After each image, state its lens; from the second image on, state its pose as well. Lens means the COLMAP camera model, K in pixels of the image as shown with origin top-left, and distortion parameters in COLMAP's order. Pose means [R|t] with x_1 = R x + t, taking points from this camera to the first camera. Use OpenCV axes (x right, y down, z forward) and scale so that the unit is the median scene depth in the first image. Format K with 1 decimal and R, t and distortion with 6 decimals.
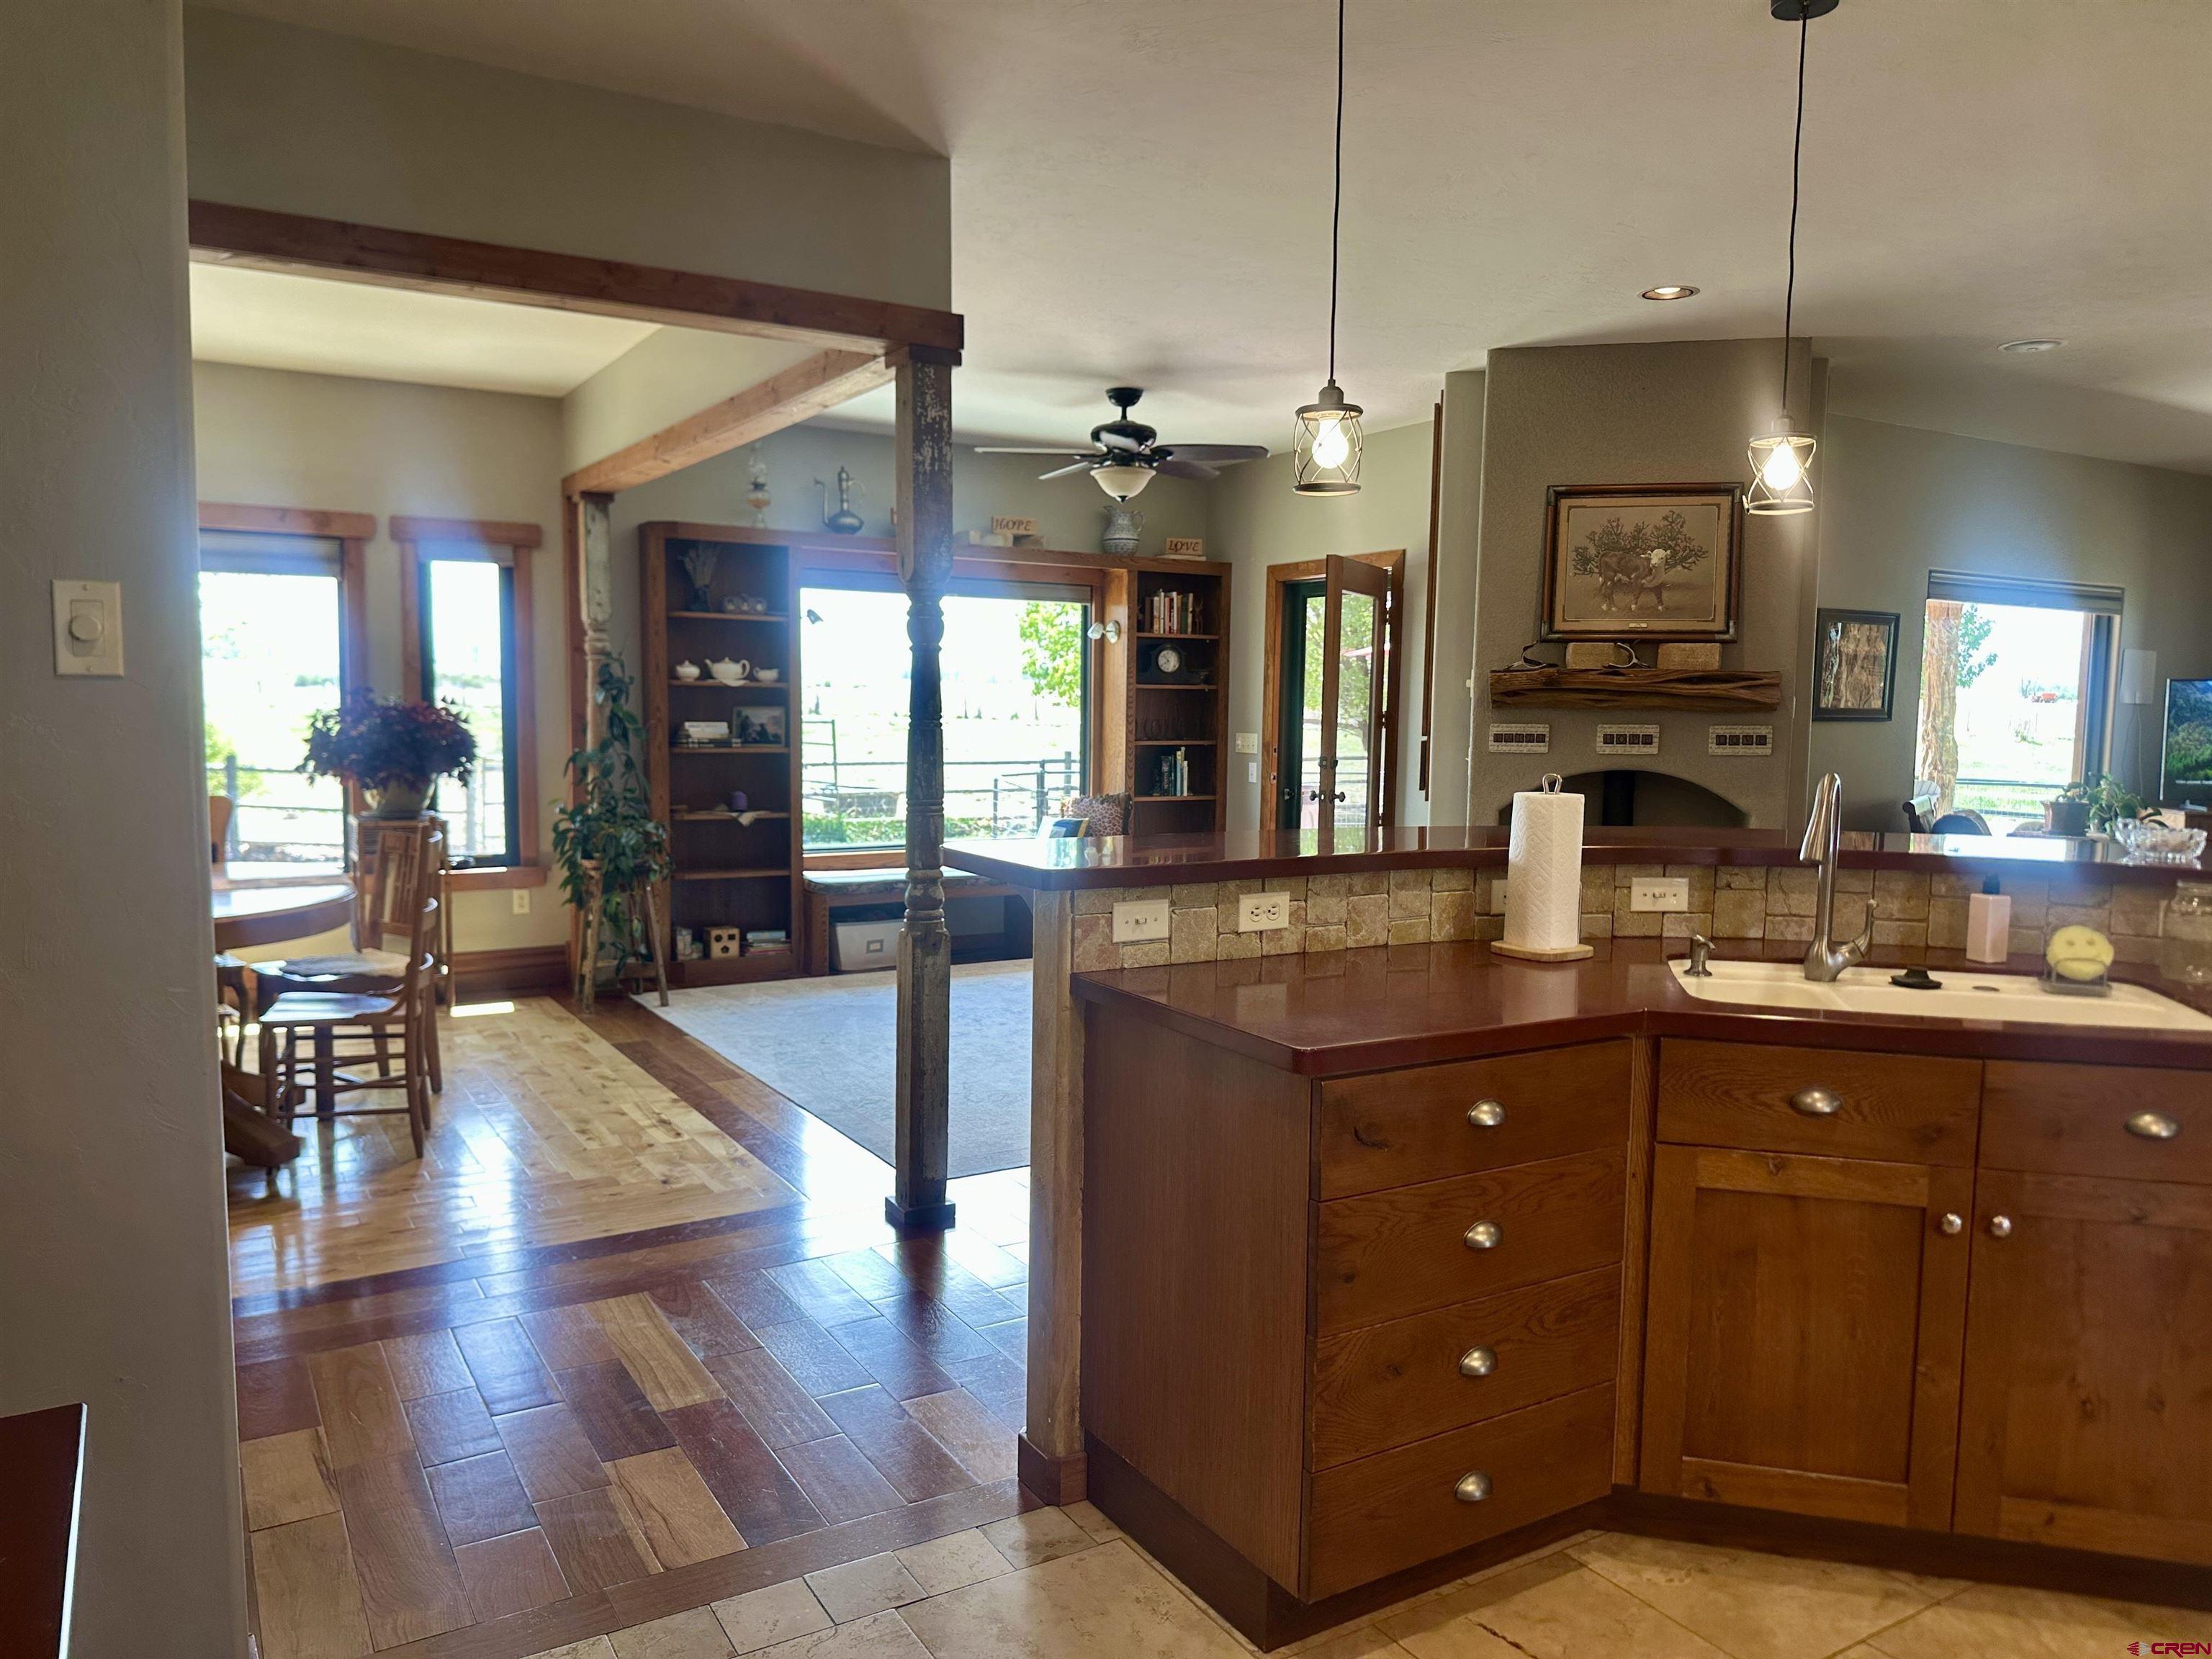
lens RADIAL K [[1553.9, 0, 1101.6], [0, 1553.9, 838.0], [0, 0, 1]] dist [0.102191, -0.129419]
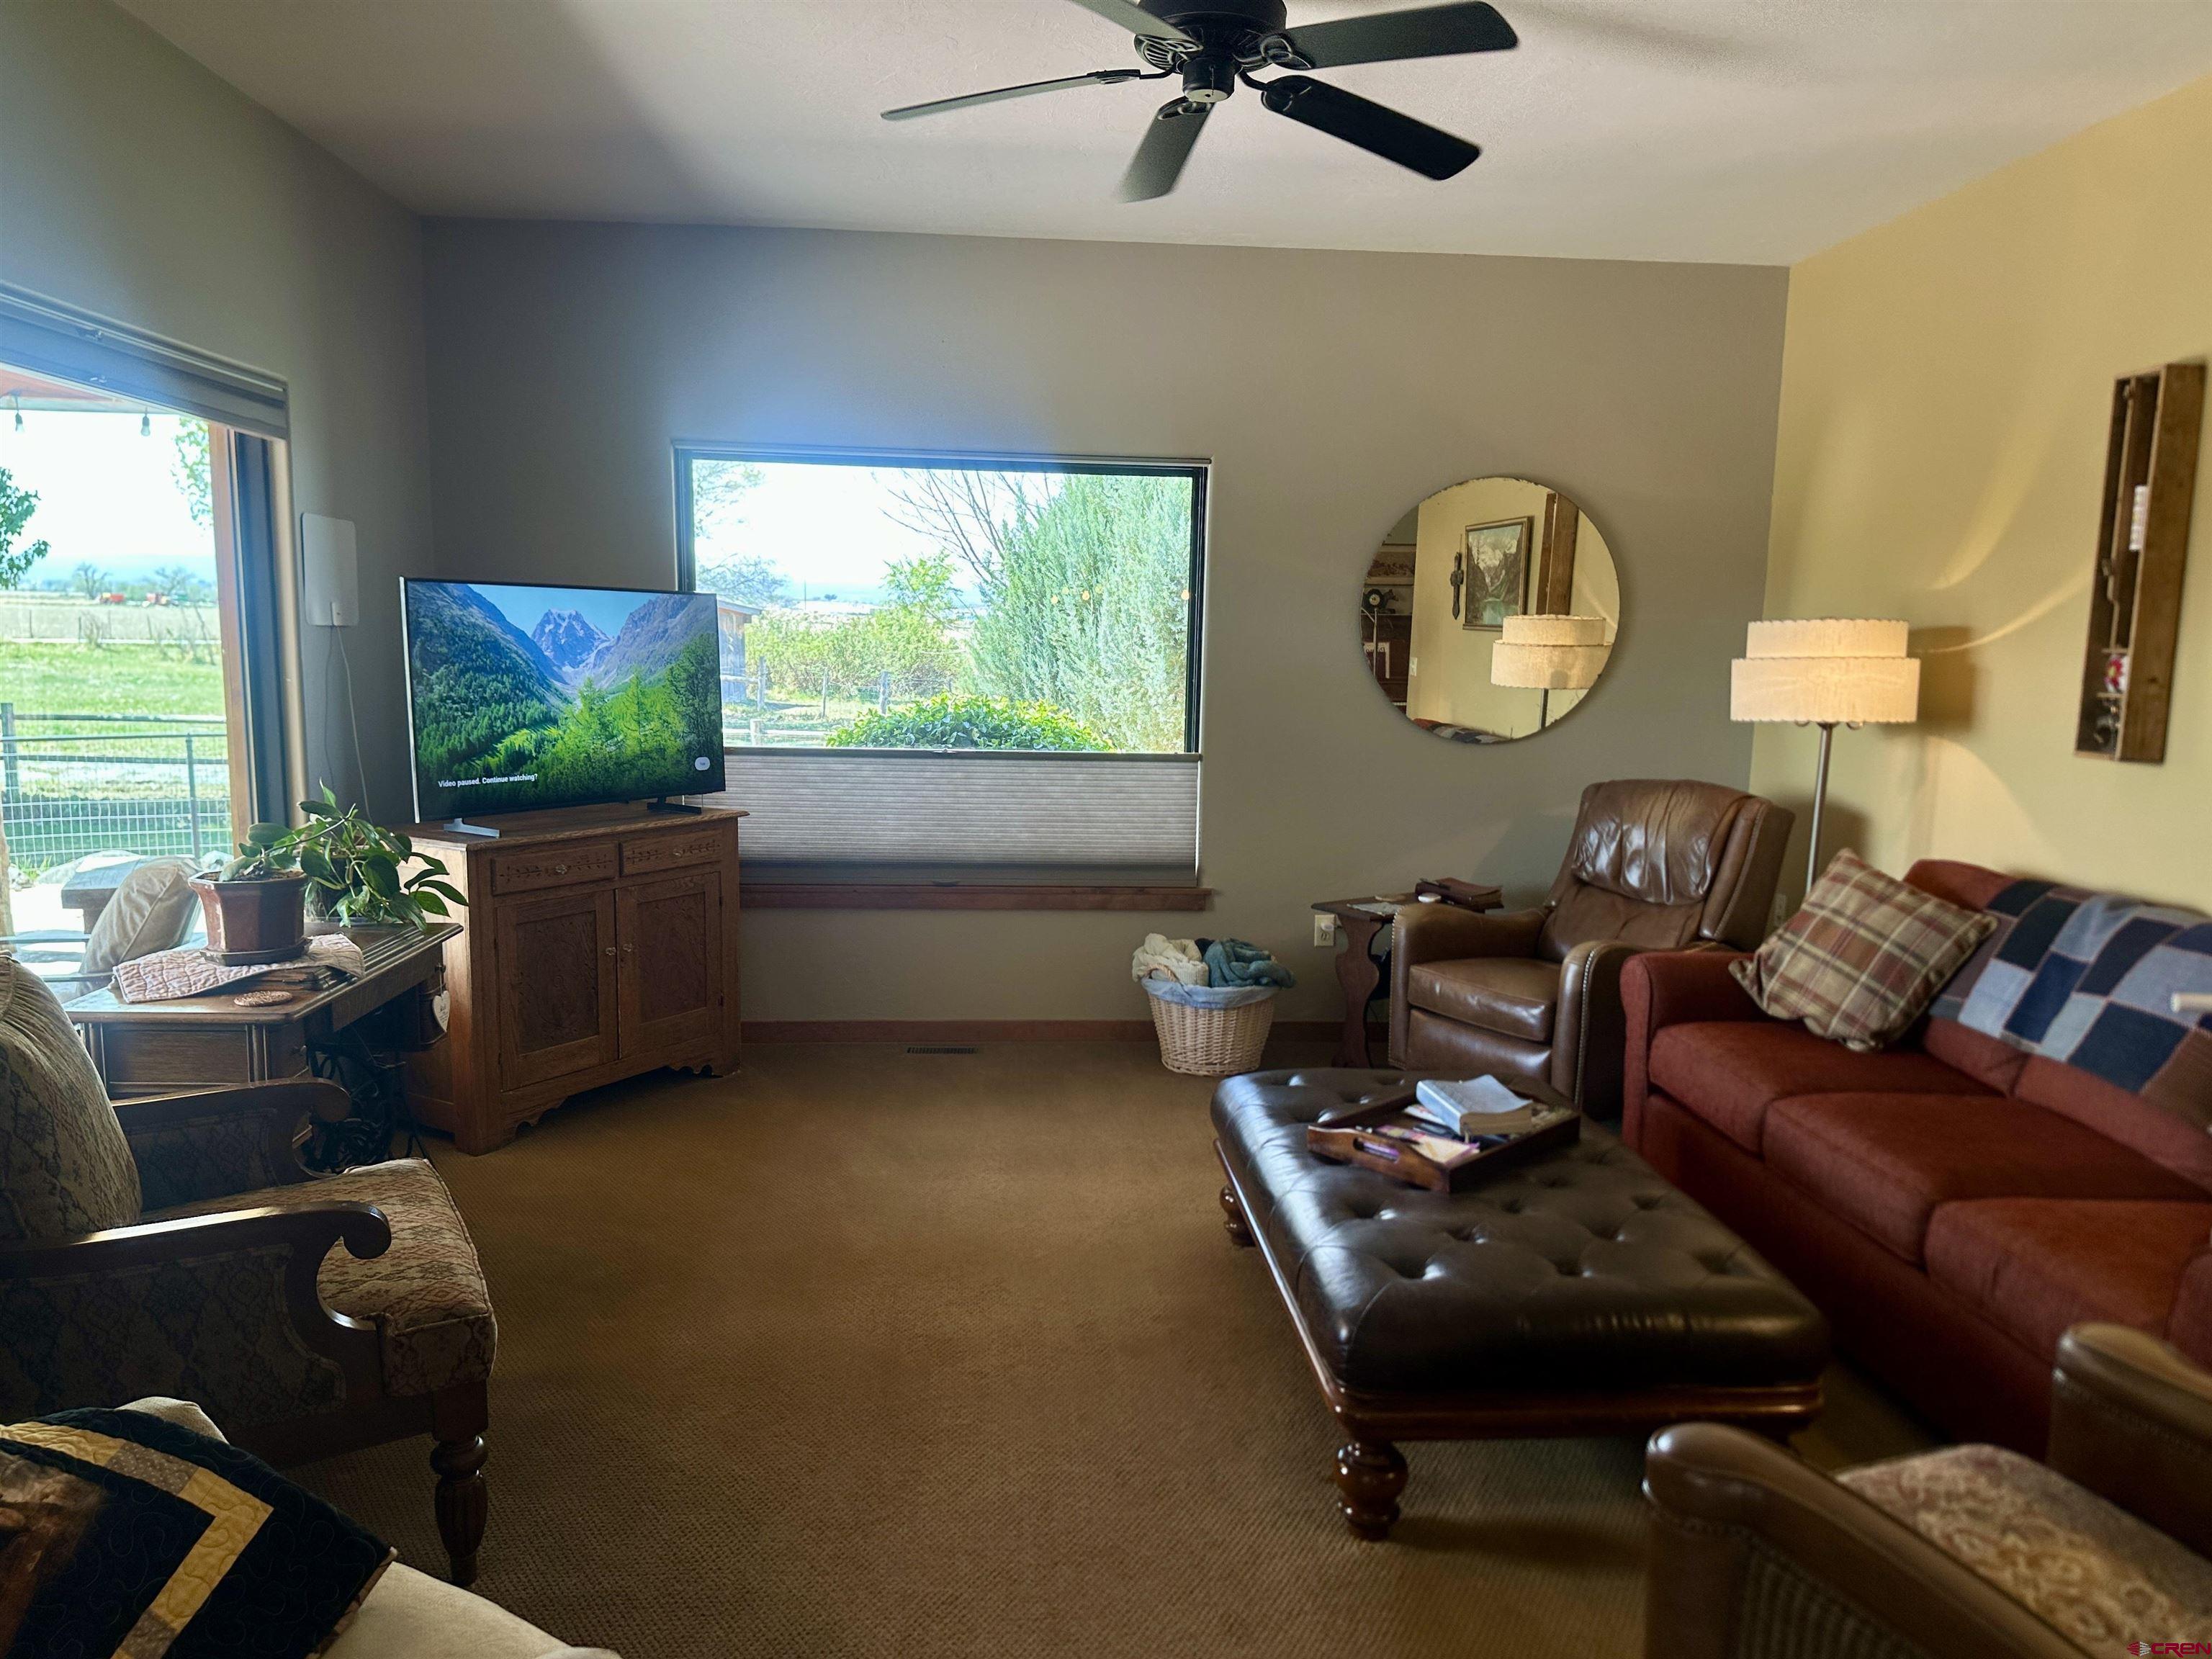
lens RADIAL K [[1539.7, 0, 1104.2], [0, 1539.7, 857.9], [0, 0, 1]] dist [0.005723, -0.003889]
pose [[0.453166, -0.133808, 0.881326, 0.328196], [0.064900, 0.990999, 0.117088, -0.054199], [-0.889061, 0.004138, 0.457771, 0.568390]]
